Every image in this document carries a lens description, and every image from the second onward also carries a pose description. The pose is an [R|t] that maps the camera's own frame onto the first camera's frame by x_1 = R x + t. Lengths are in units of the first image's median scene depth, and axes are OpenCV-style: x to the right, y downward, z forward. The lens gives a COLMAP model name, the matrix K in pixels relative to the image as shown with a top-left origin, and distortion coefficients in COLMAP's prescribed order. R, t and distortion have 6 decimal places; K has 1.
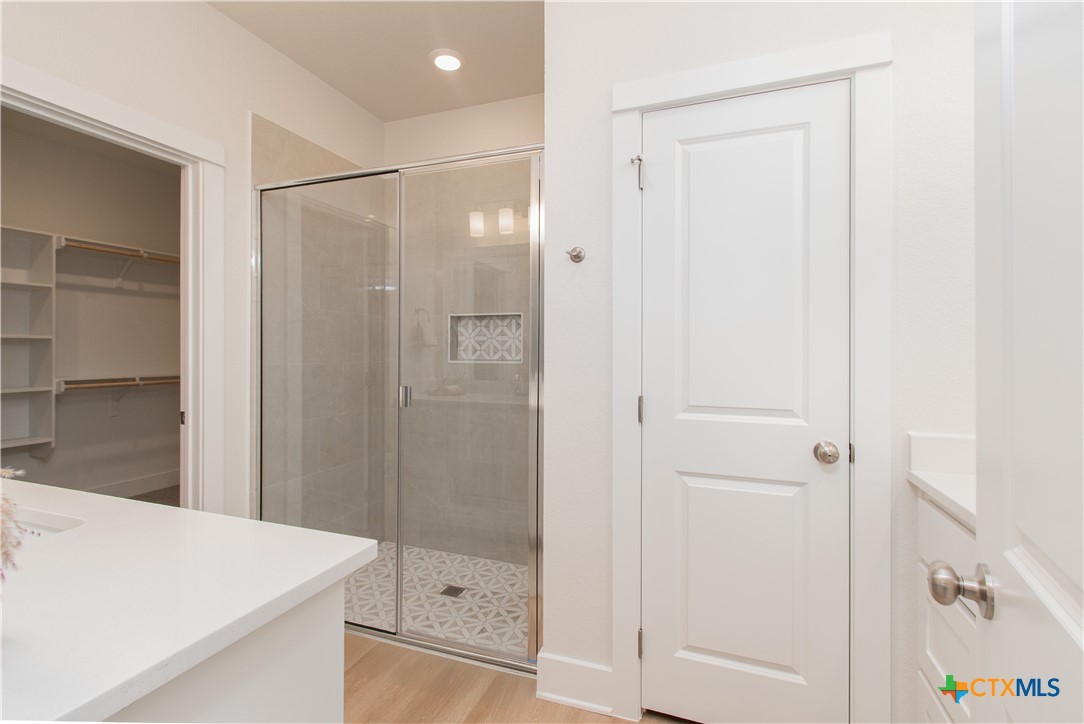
lens RADIAL K [[480.9, 0, 542.0], [0, 480.9, 362.0], [0, 0, 1]] dist [-0.000846, -0.000071]
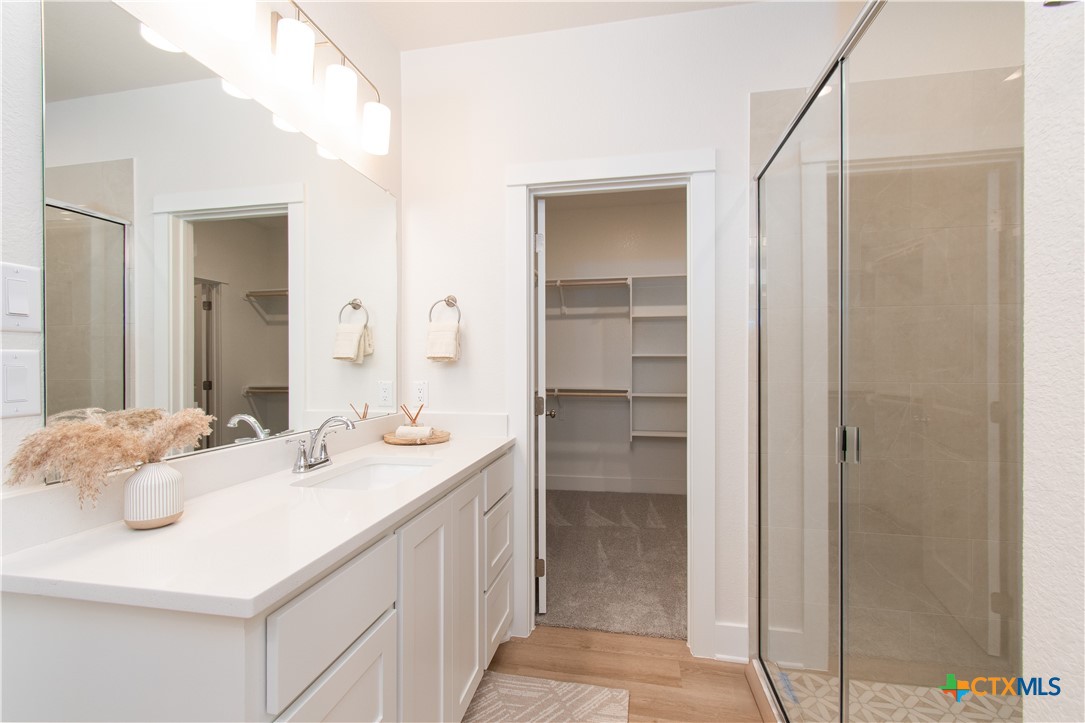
lens RADIAL K [[481.3, 0, 542.5], [0, 481.3, 361.5], [0, 0, 1]] dist [-0.000846, -0.000071]
pose [[0.161316, -0.012723, -0.986821, 0.315618], [-0.015277, 0.999765, -0.015388, -0.015240], [0.986785, 0.017558, 0.161083, 0.773485]]
